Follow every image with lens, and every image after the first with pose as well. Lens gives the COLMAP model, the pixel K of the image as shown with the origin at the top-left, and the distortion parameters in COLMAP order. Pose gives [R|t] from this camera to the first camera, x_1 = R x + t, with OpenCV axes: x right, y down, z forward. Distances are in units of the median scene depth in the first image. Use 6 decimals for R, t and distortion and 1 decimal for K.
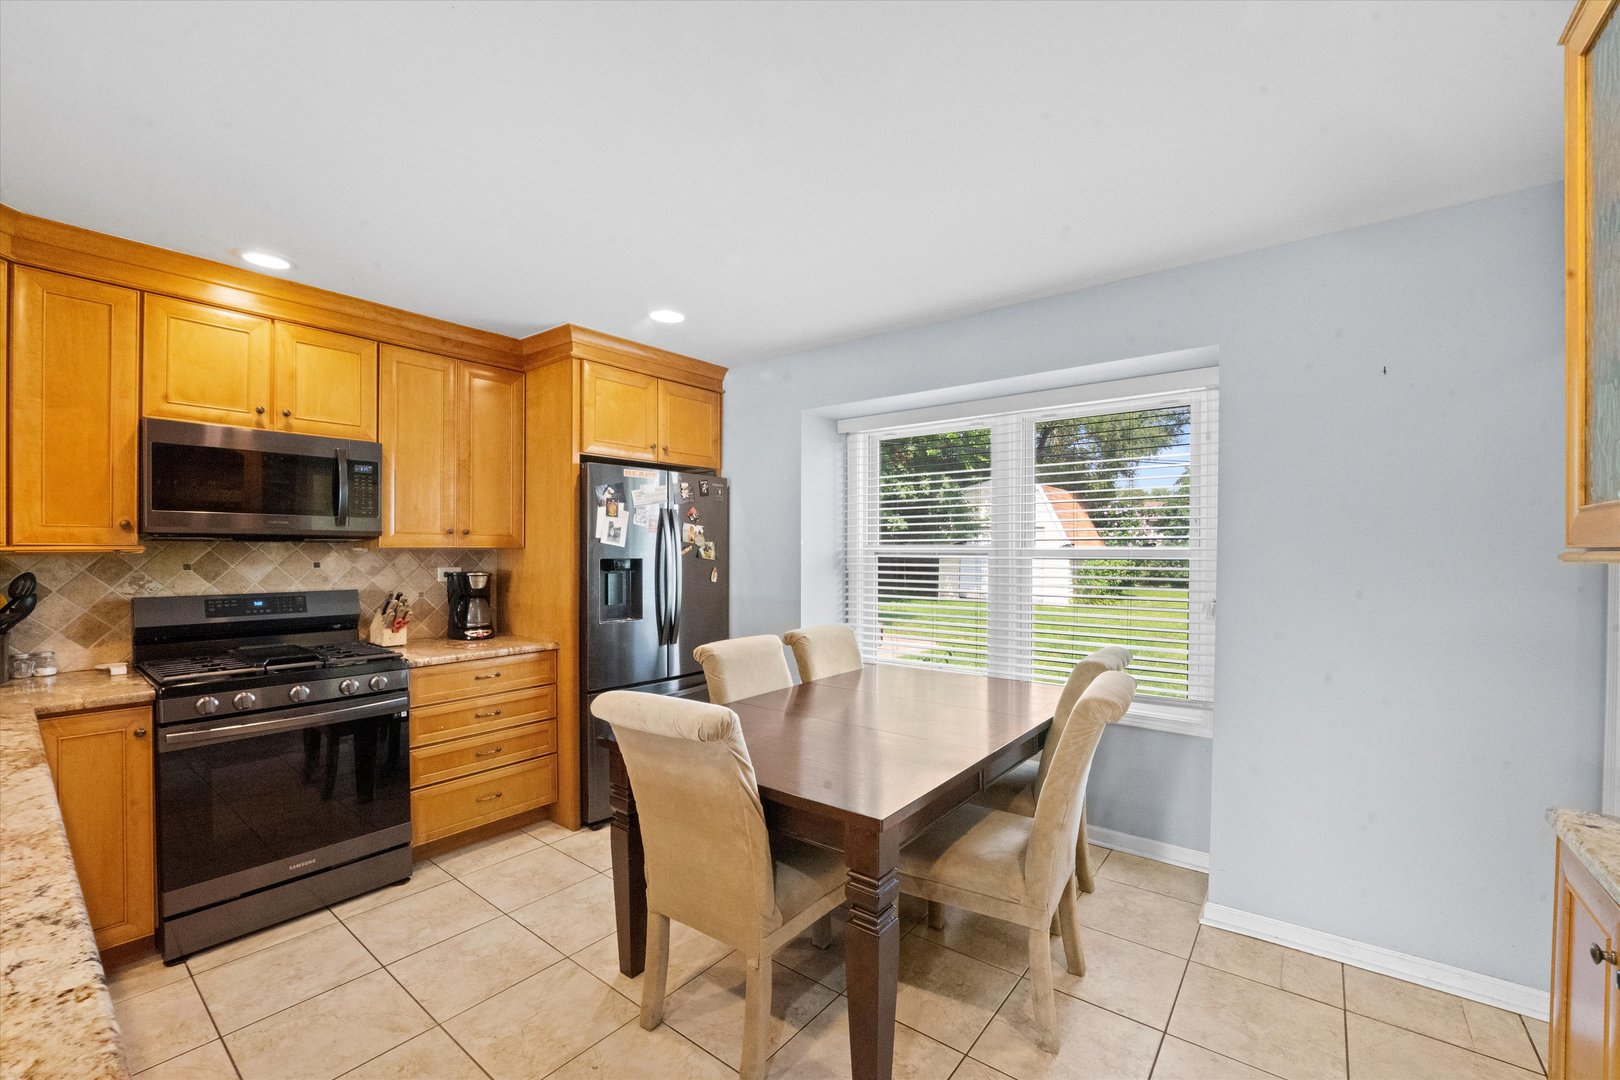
lens RADIAL K [[660.6, 0, 809.3], [0, 660.6, 546.9], [0, 0, 1]] dist [-0.026348, 0.000132]
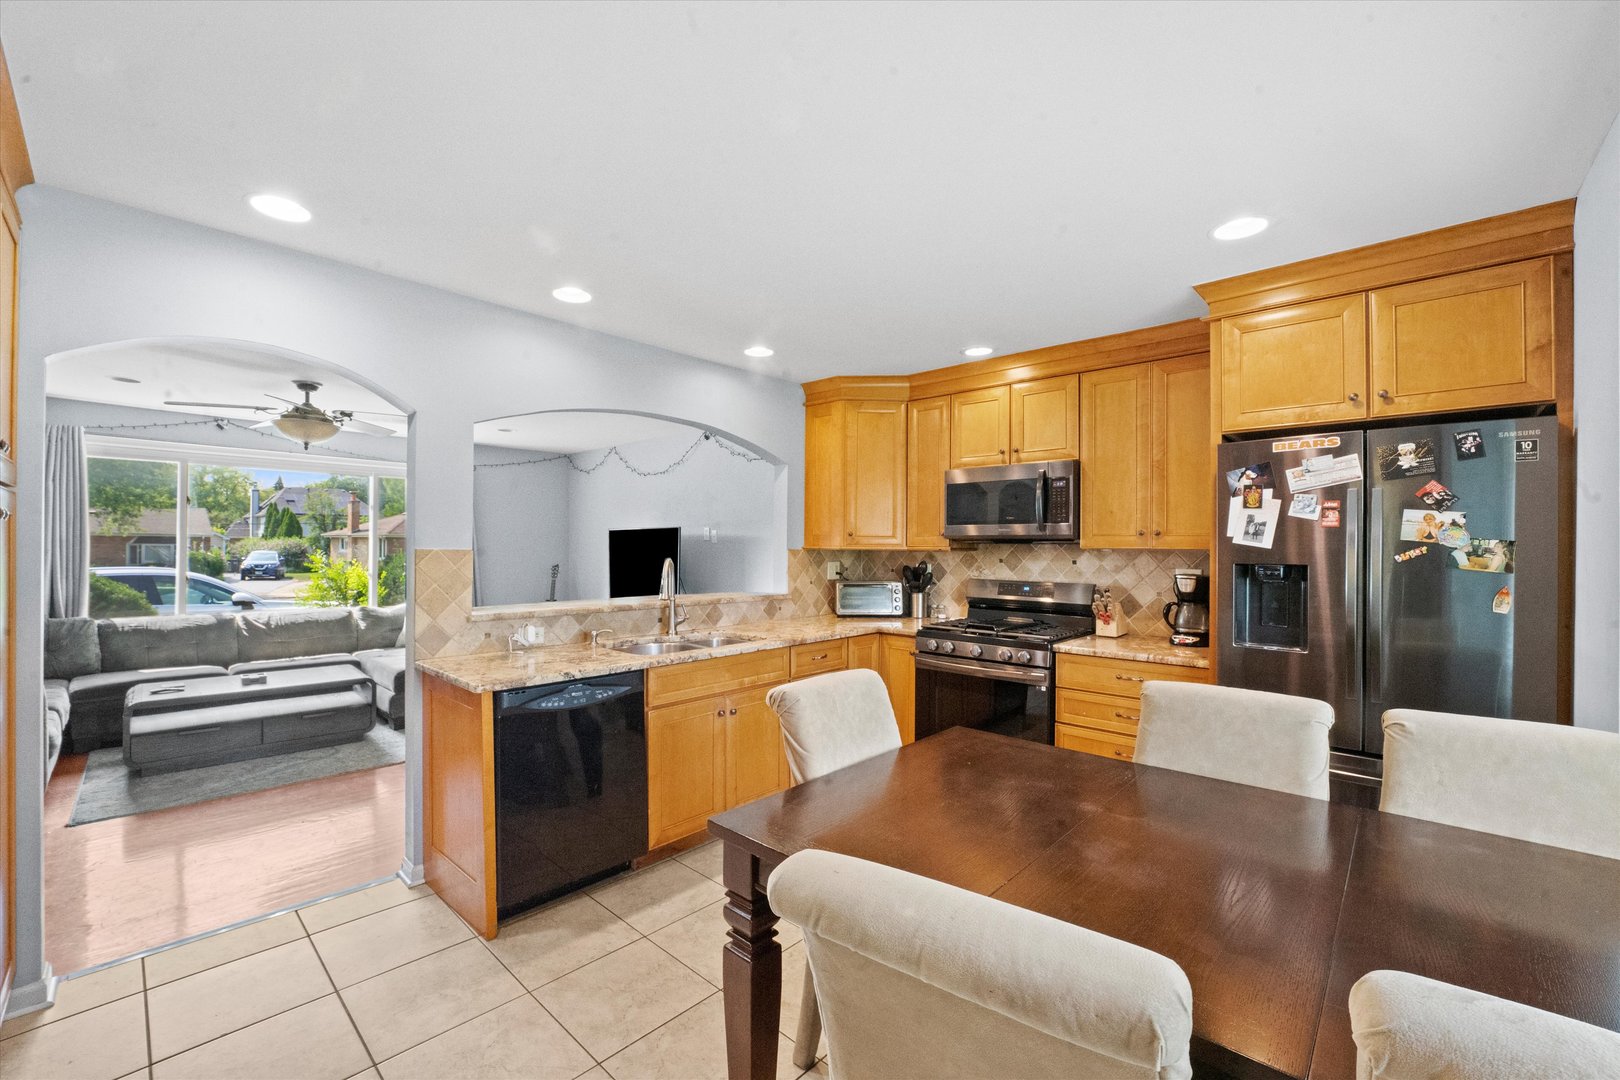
lens RADIAL K [[660.6, 0, 809.3], [0, 660.6, 546.9], [0, 0, 1]] dist [-0.026348, 0.000132]
pose [[-0.083328, -0.002807, -0.996518, 0.493993], [-0.006800, 0.999974, -0.002248, 0.003951], [0.996499, 0.006589, -0.083345, 0.545545]]
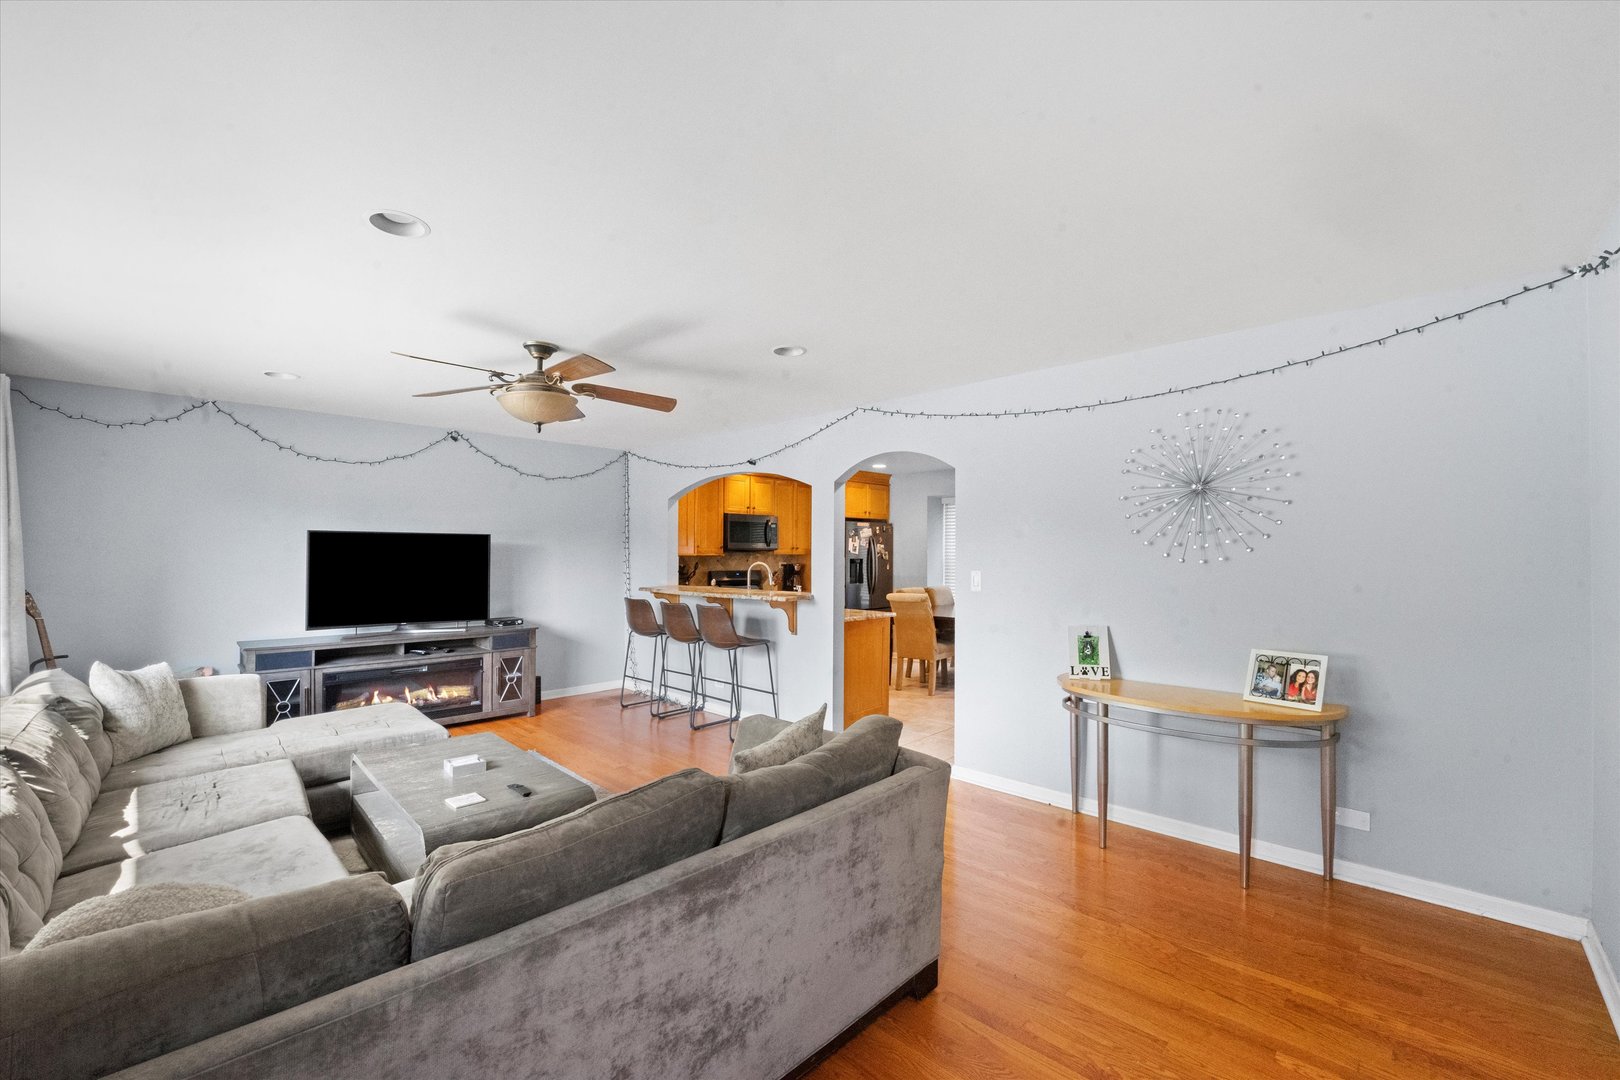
lens RADIAL K [[660.6, 0, 809.3], [0, 660.6, 546.9], [0, 0, 1]] dist [-0.026348, 0.000132]
pose [[0.994310, 0.000841, -0.106524, -0.197616], [-0.001943, 0.999946, -0.010238, -0.001053], [0.106510, 0.010387, 0.994257, -1.518354]]
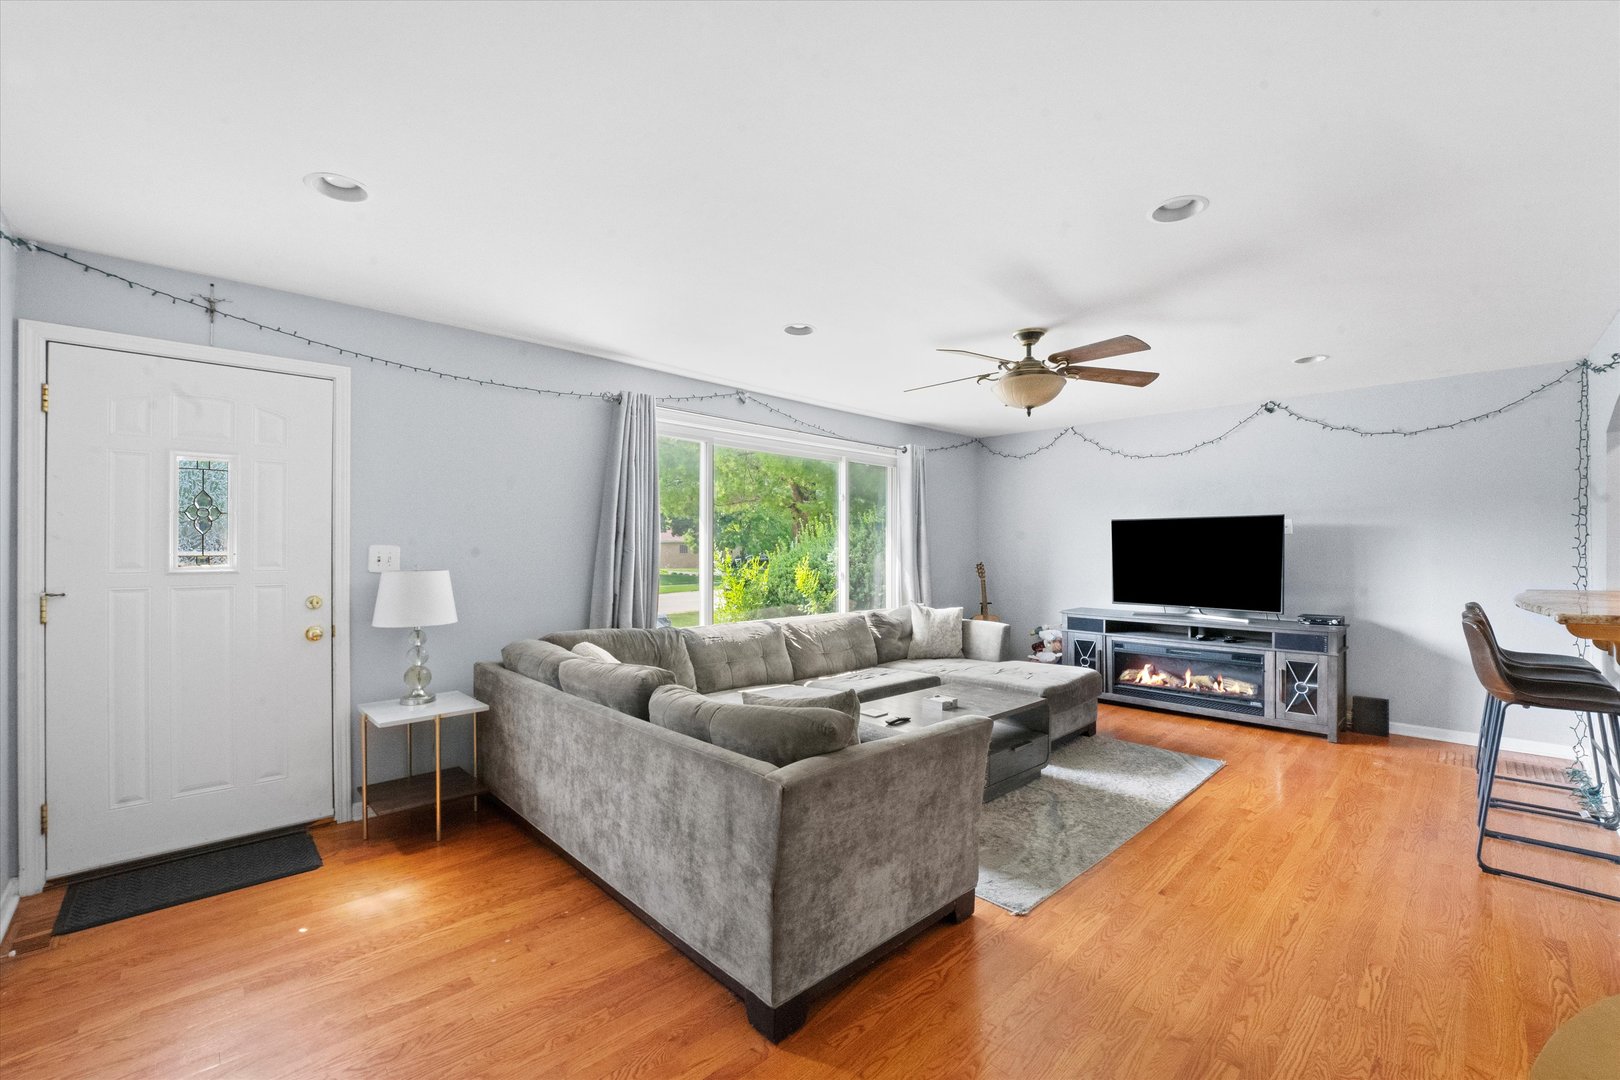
lens RADIAL K [[660.6, 0, 809.3], [0, 660.6, 546.9], [0, 0, 1]] dist [-0.026348, 0.000132]
pose [[-0.139537, -0.003163, -0.990212, 0.370821], [0.001090, 0.999994, -0.003348, 0.025981], [0.990216, -0.001546, -0.139533, -0.765483]]
